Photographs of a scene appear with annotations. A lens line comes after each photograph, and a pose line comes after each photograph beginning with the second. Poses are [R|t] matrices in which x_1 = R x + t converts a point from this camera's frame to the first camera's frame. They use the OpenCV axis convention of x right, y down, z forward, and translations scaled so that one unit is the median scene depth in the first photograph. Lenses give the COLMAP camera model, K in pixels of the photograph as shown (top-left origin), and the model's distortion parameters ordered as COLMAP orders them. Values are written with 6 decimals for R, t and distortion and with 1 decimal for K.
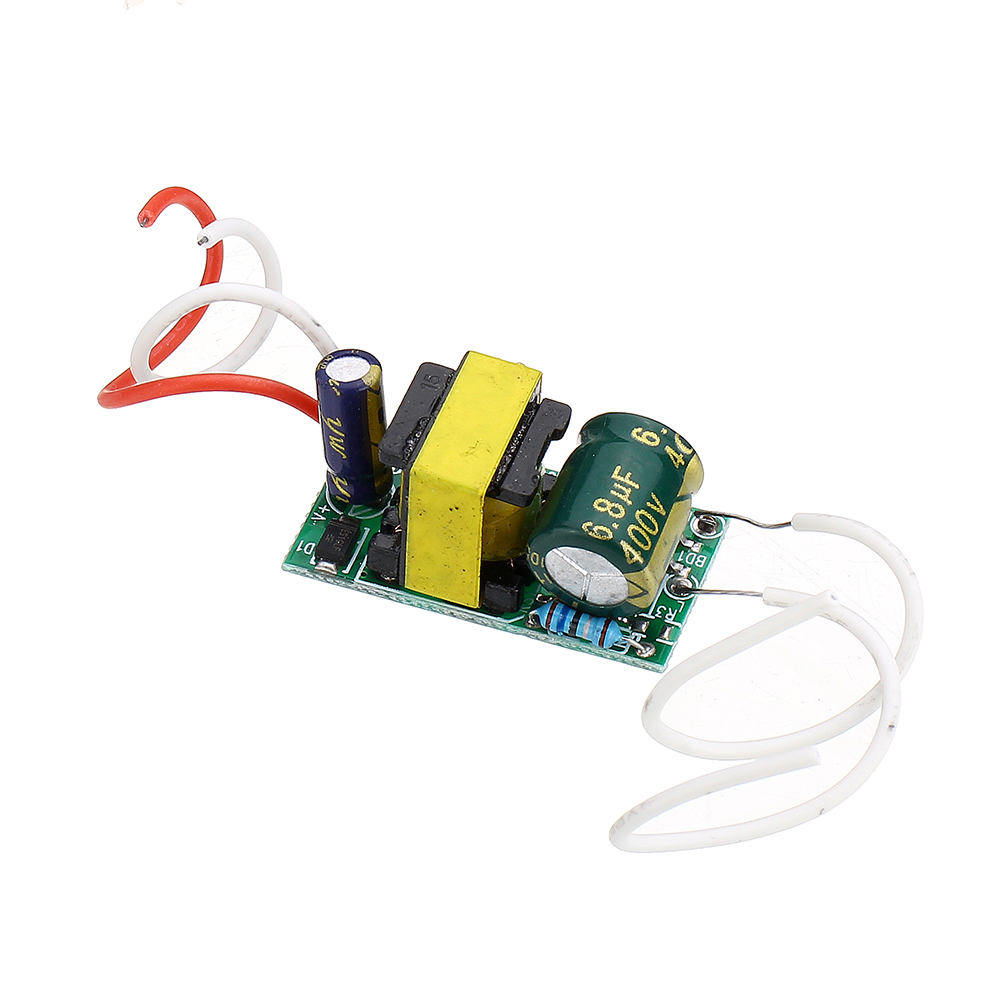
lens RADIAL K [[5870.8, 0, 500.0], [0, 5870.8, 500.0], [0, 0, 1]] dist [0.052574, 7.656650]
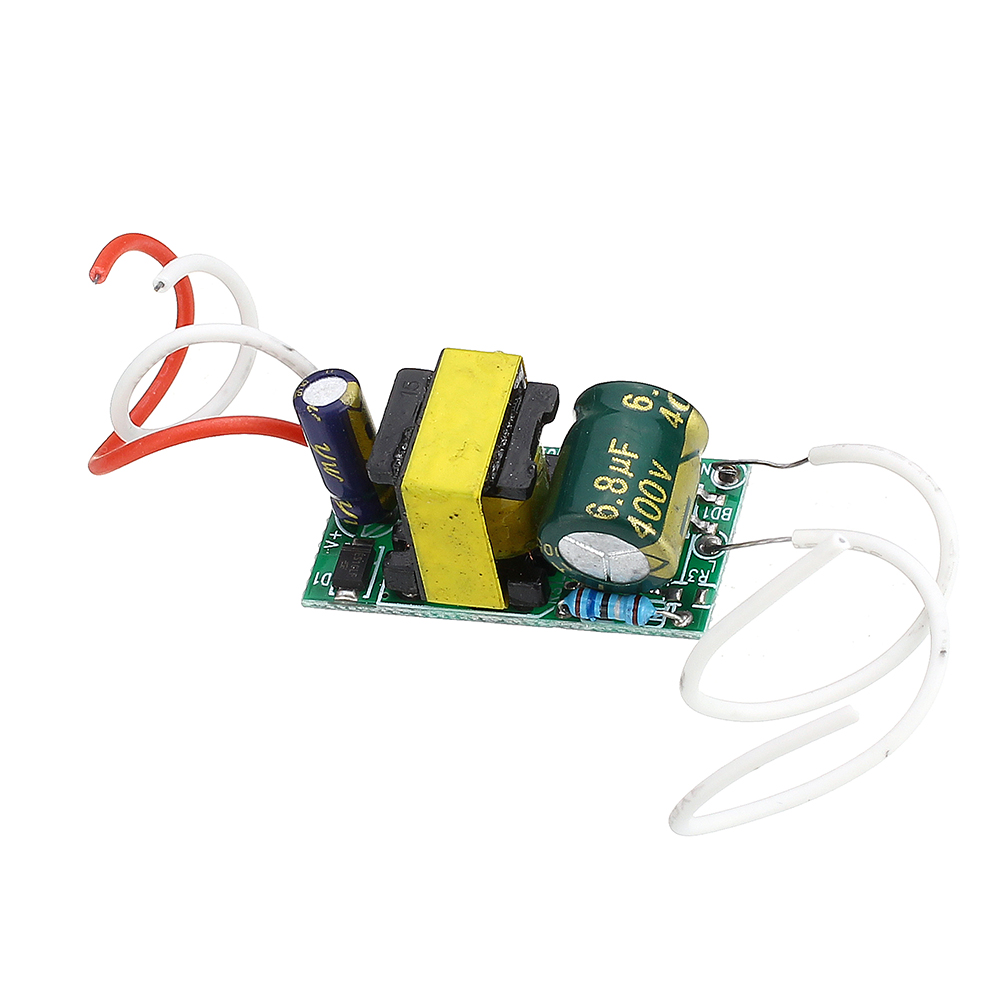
lens RADIAL K [[5870.8, 0, 500.0], [0, 5870.8, 500.0], [0, 0, 1]] dist [0.052574, 7.656650]
pose [[0.978578, -0.192970, -0.071754, 0.068269], [0.195061, 0.980514, 0.023303, -0.021785], [0.065859, -0.036800, 0.997150, 0.040566]]
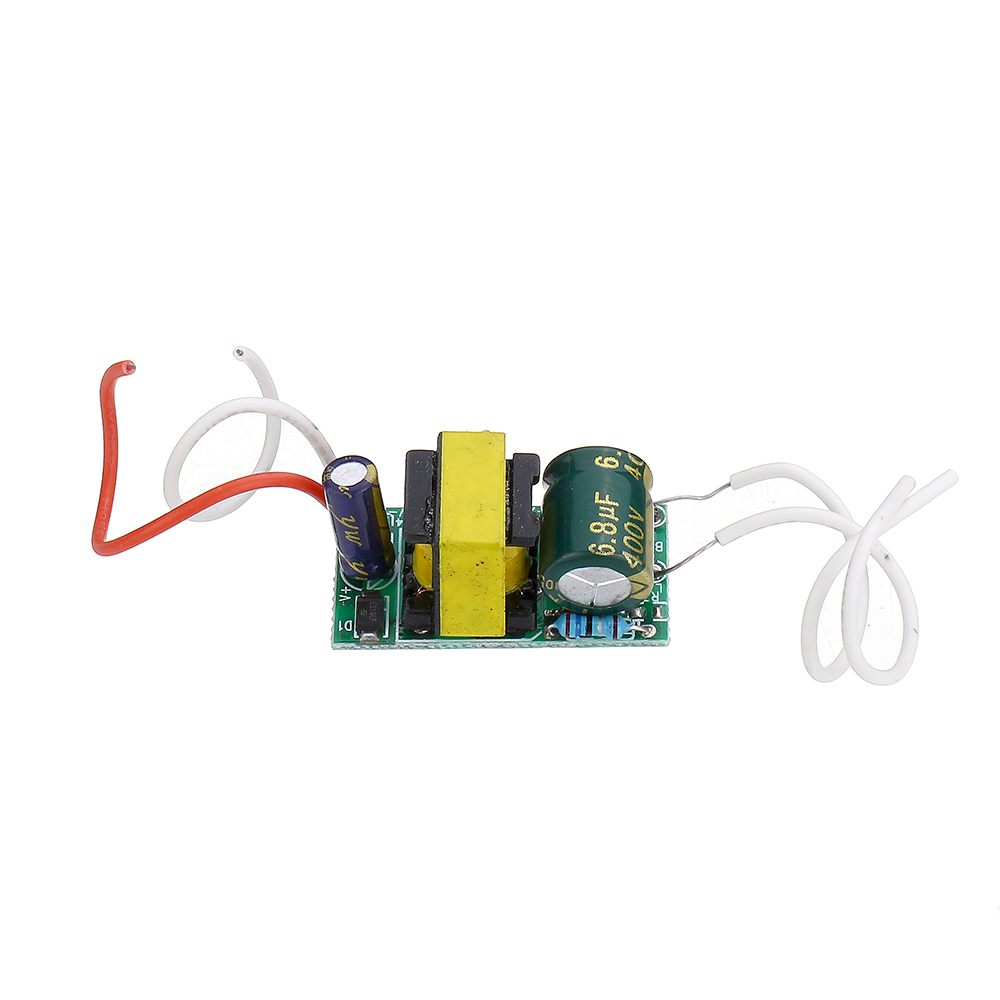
lens RADIAL K [[5870.8, 0, 500.0], [0, 5870.8, 500.0], [0, 0, 1]] dist [0.052574, 7.656650]
pose [[0.945537, -0.272131, 0.178620, -0.213277], [0.264697, 0.962160, 0.064680, -0.086969], [-0.189462, -0.013877, 0.981790, -0.183300]]
